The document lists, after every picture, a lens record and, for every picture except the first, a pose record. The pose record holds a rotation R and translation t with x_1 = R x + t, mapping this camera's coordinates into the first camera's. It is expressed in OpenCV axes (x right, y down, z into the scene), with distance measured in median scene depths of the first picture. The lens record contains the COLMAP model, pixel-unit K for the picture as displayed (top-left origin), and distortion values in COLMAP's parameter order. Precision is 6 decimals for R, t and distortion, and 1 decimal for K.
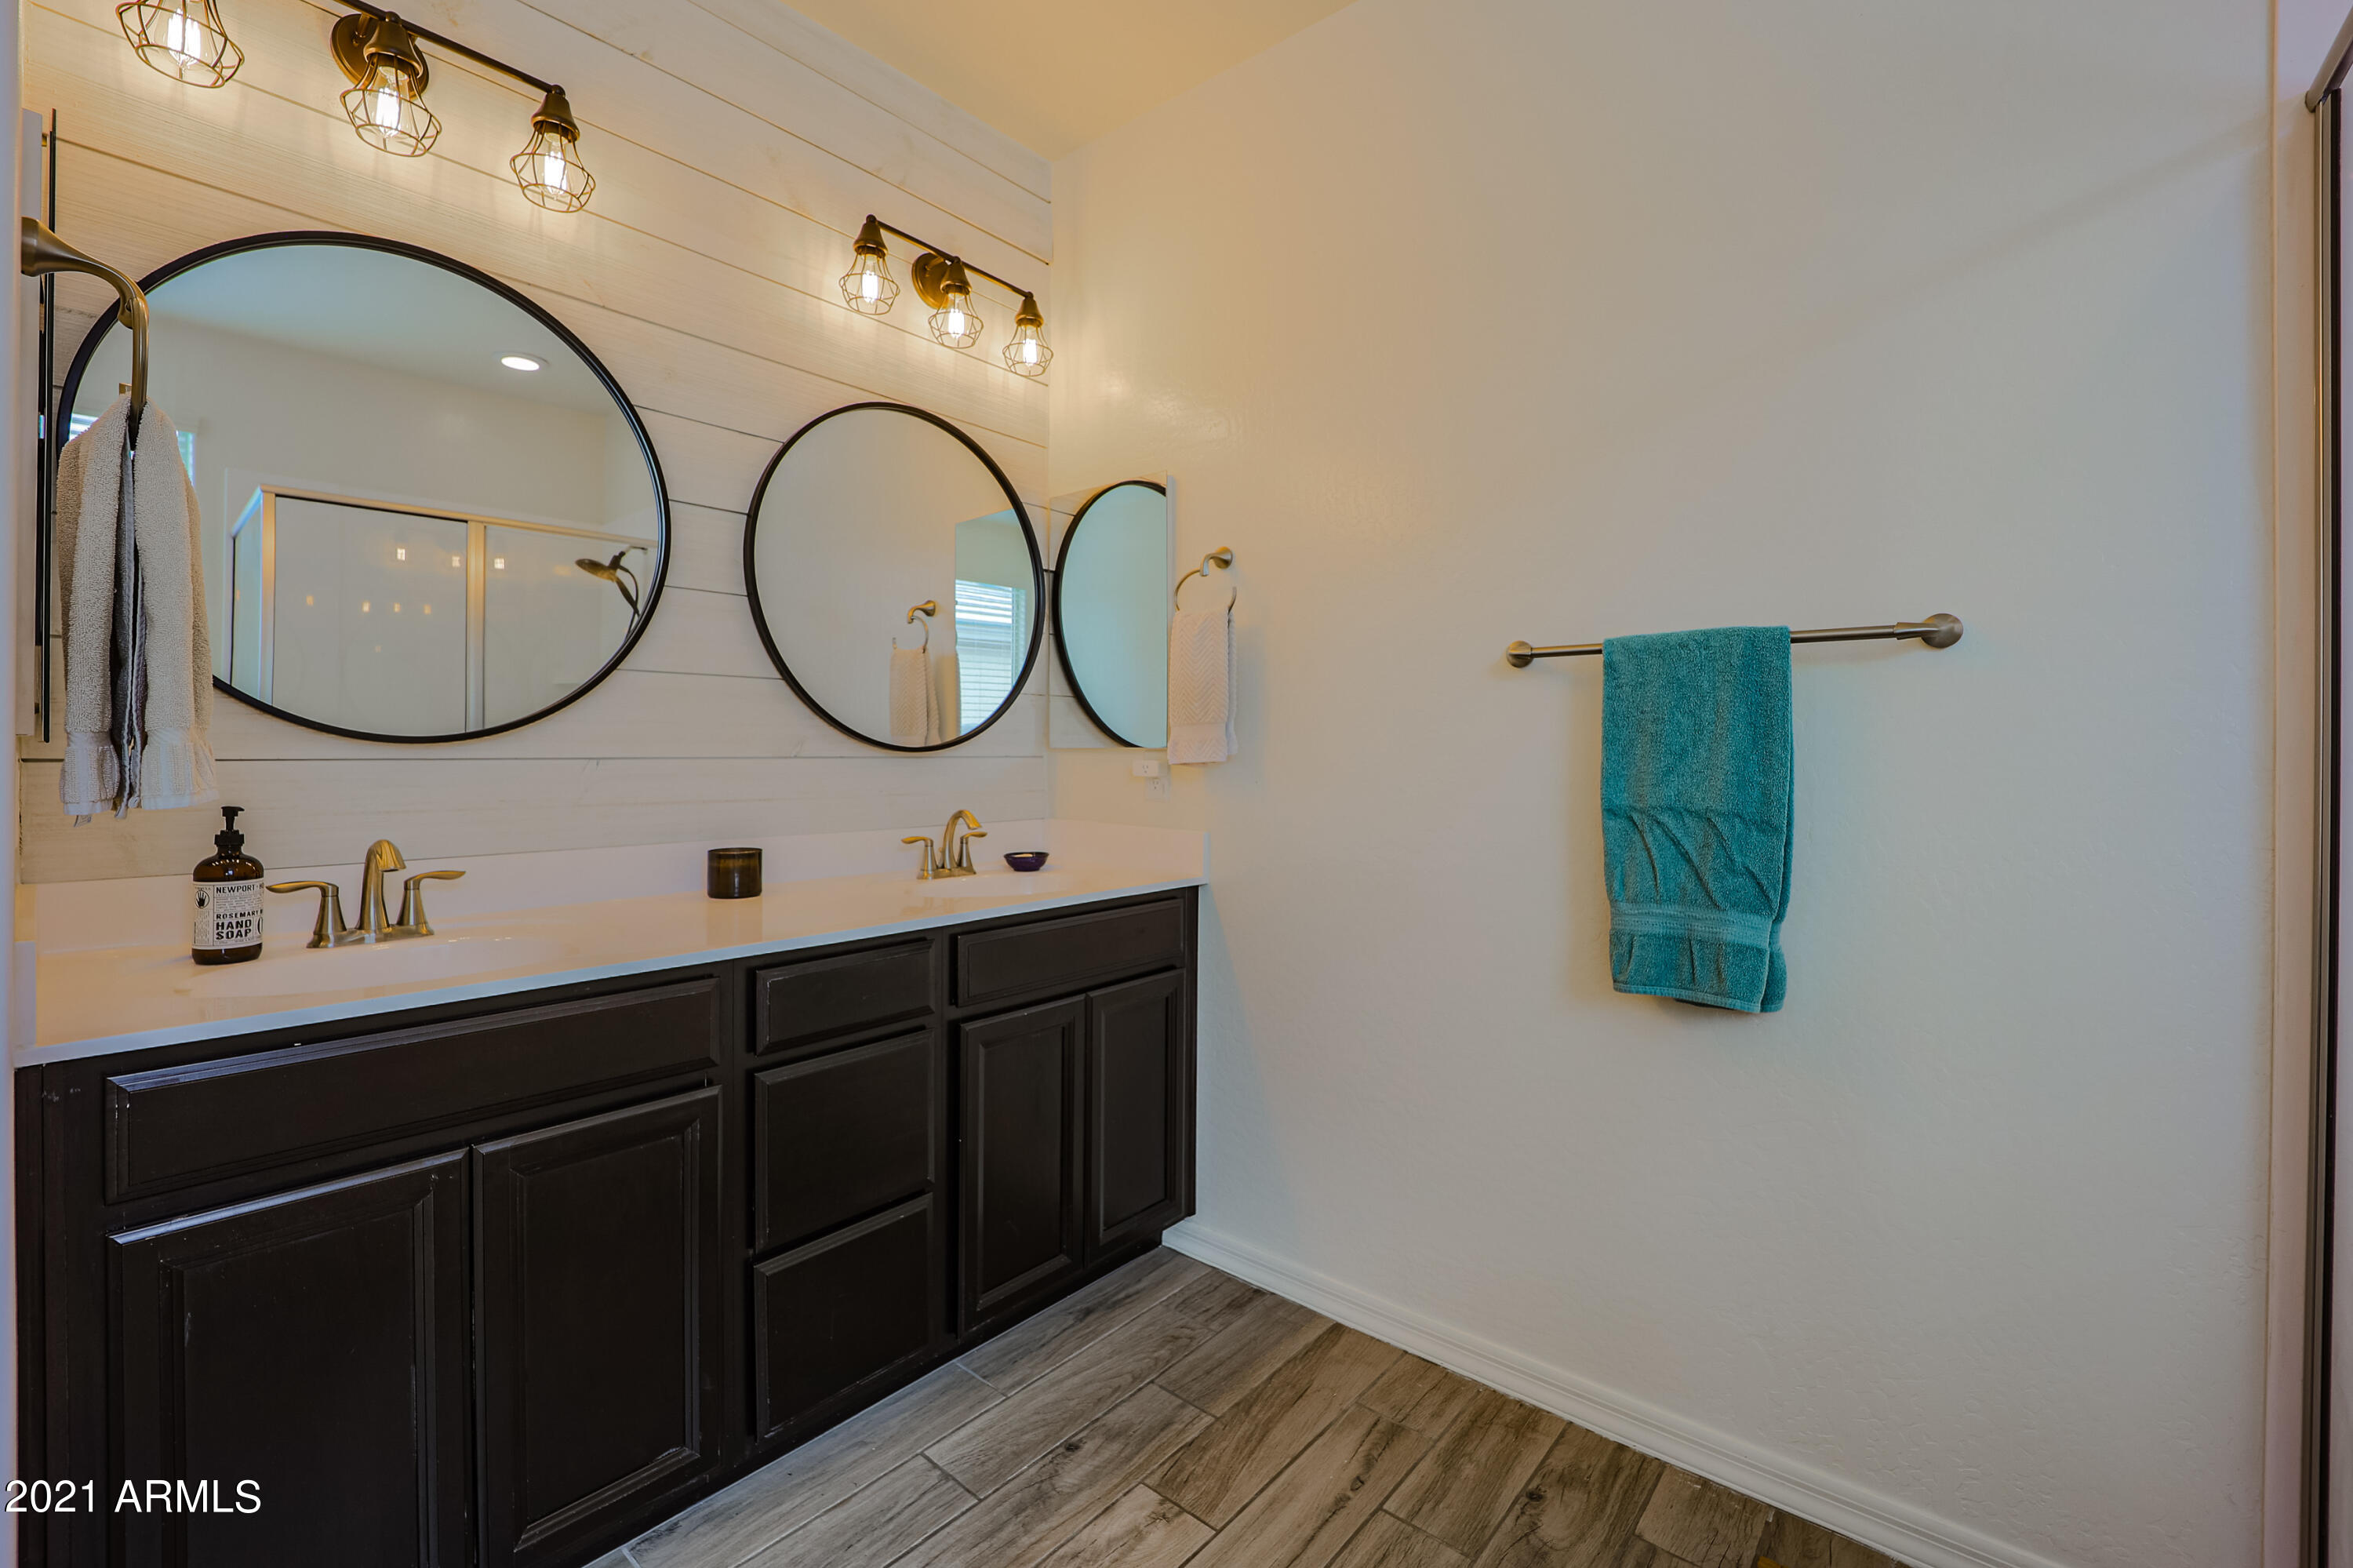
lens RADIAL K [[986.7, 0, 1180.9], [0, 986.7, 760.9], [0, 0, 1]] dist [-0.016885, -0.001833]
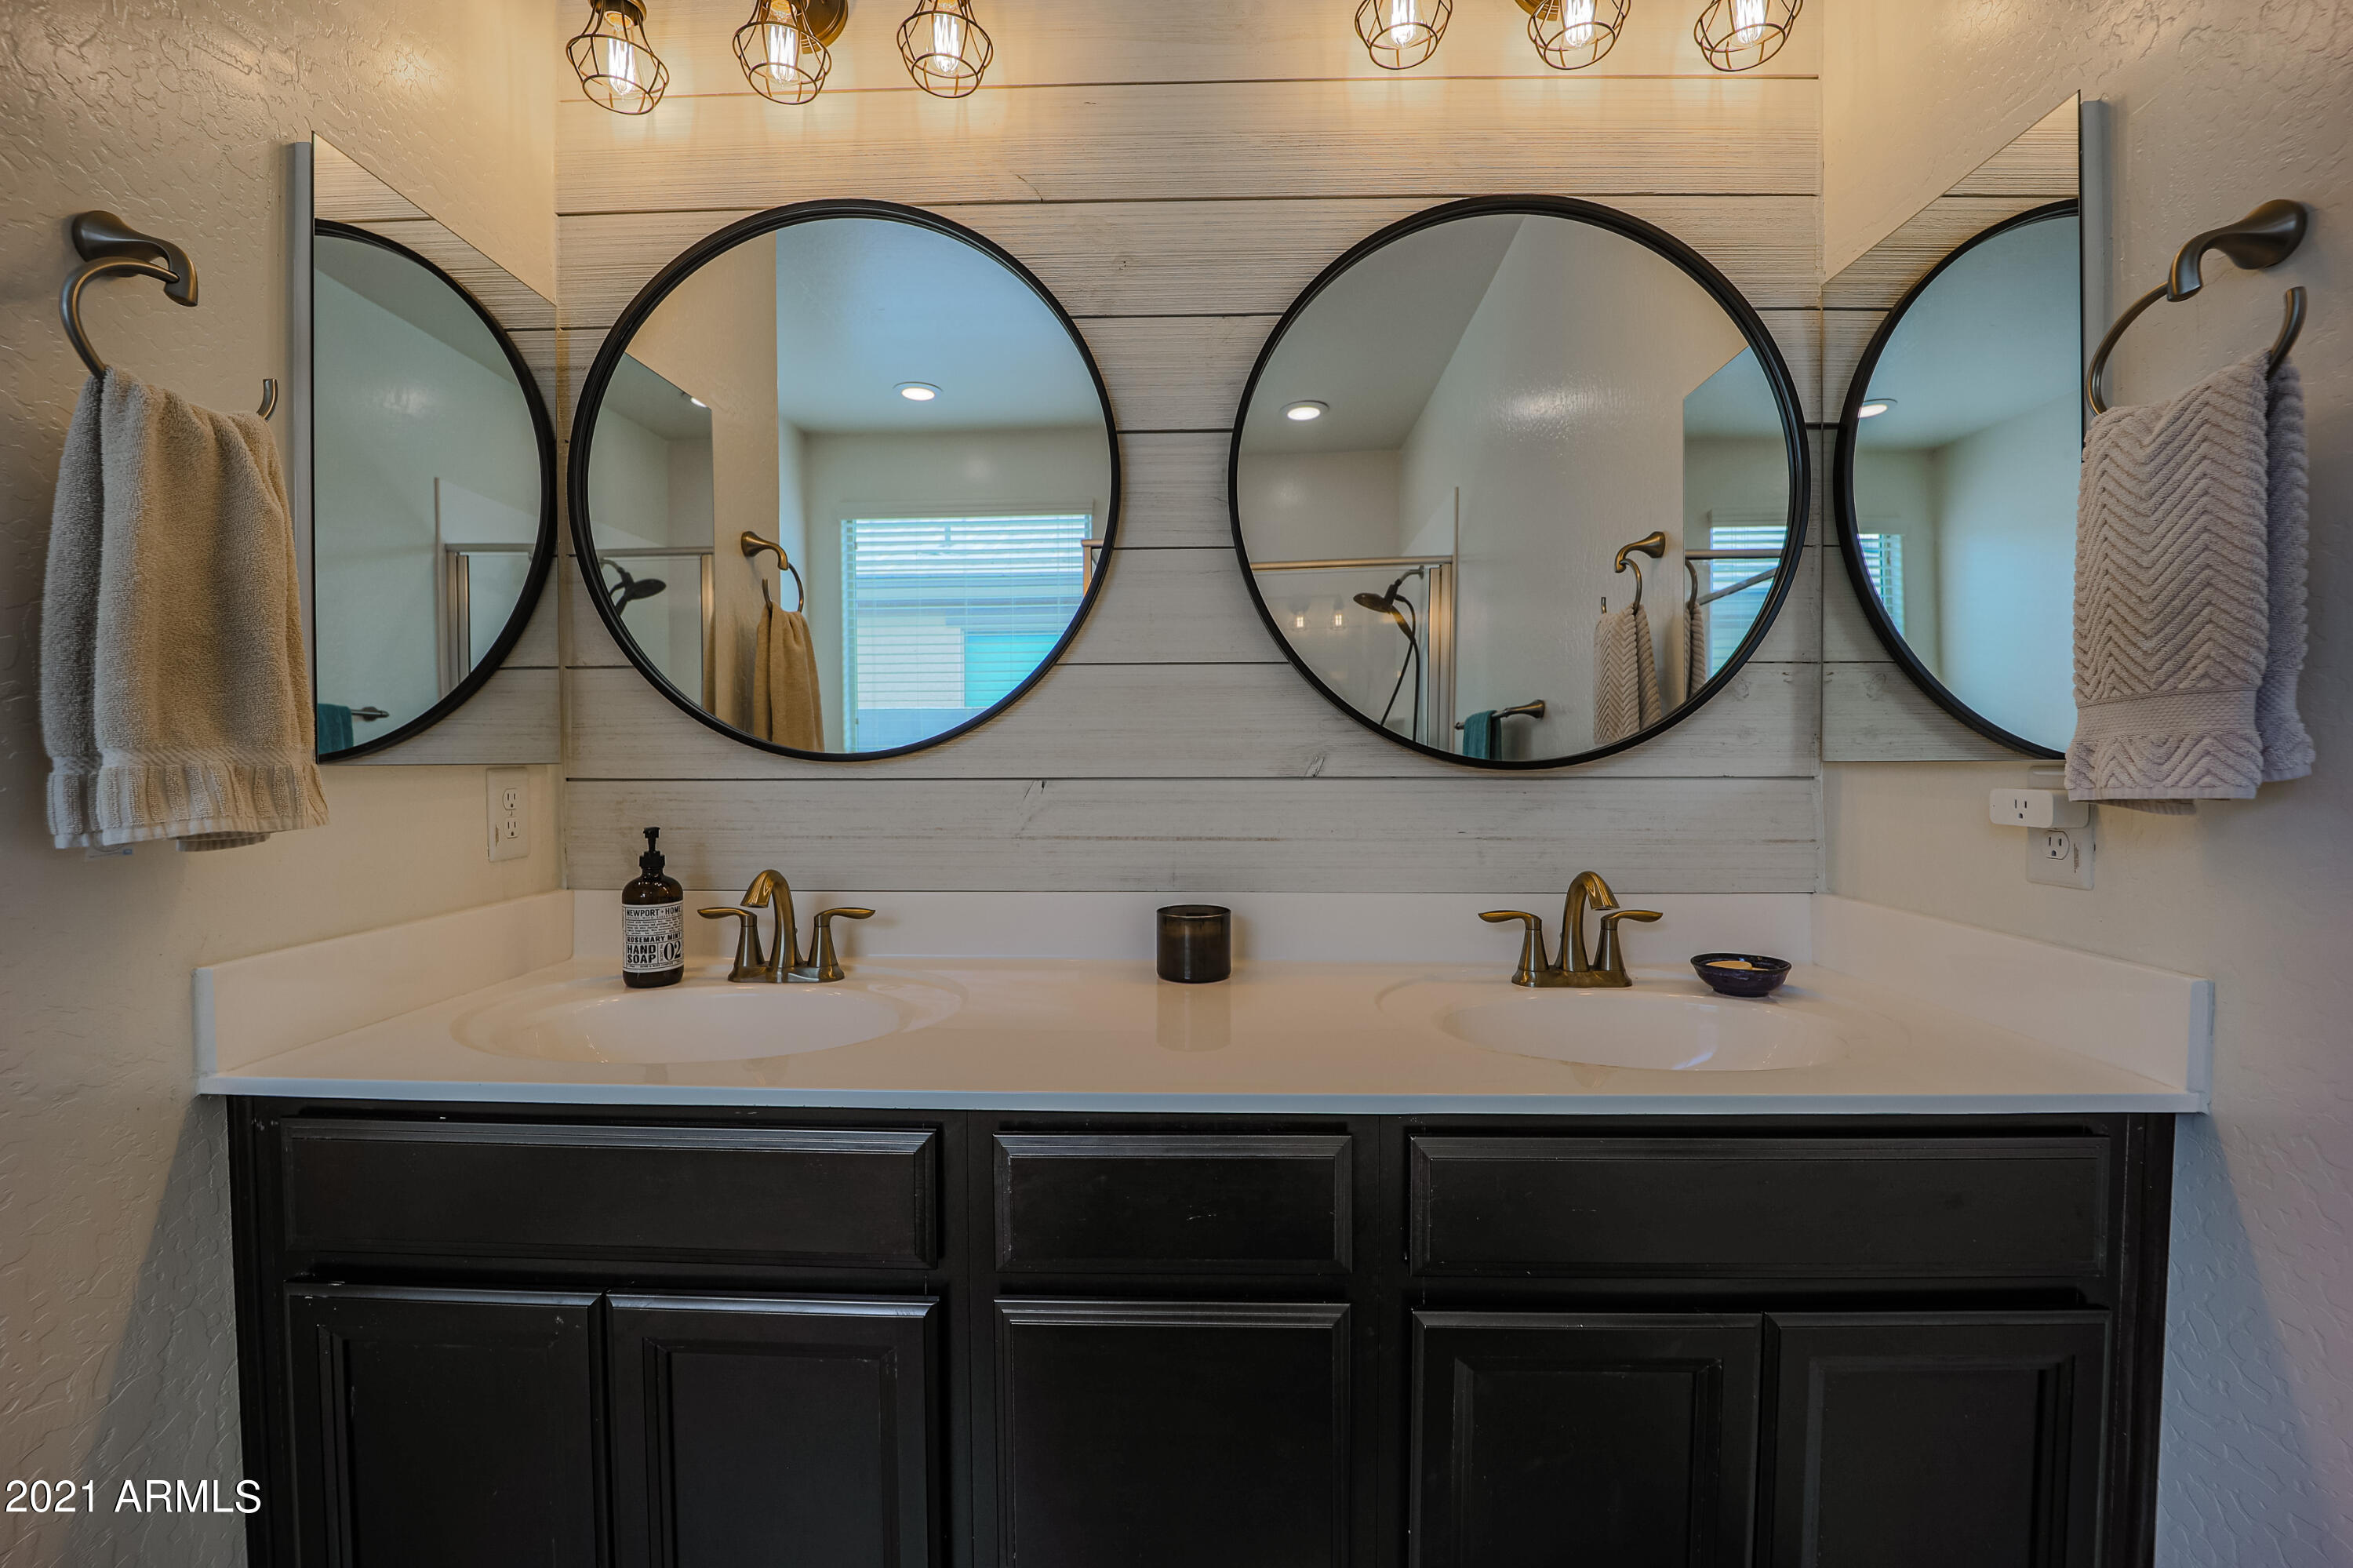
lens RADIAL K [[986.7, 0, 1170.1], [0, 986.7, 780.2], [0, 0, 1]] dist [-0.016885, -0.001833]
pose [[0.616291, 0.010064, -0.787454, 0.079927], [-0.004337, 0.999947, 0.009386, -0.008123], [0.787506, -0.002369, 0.616302, 0.504223]]
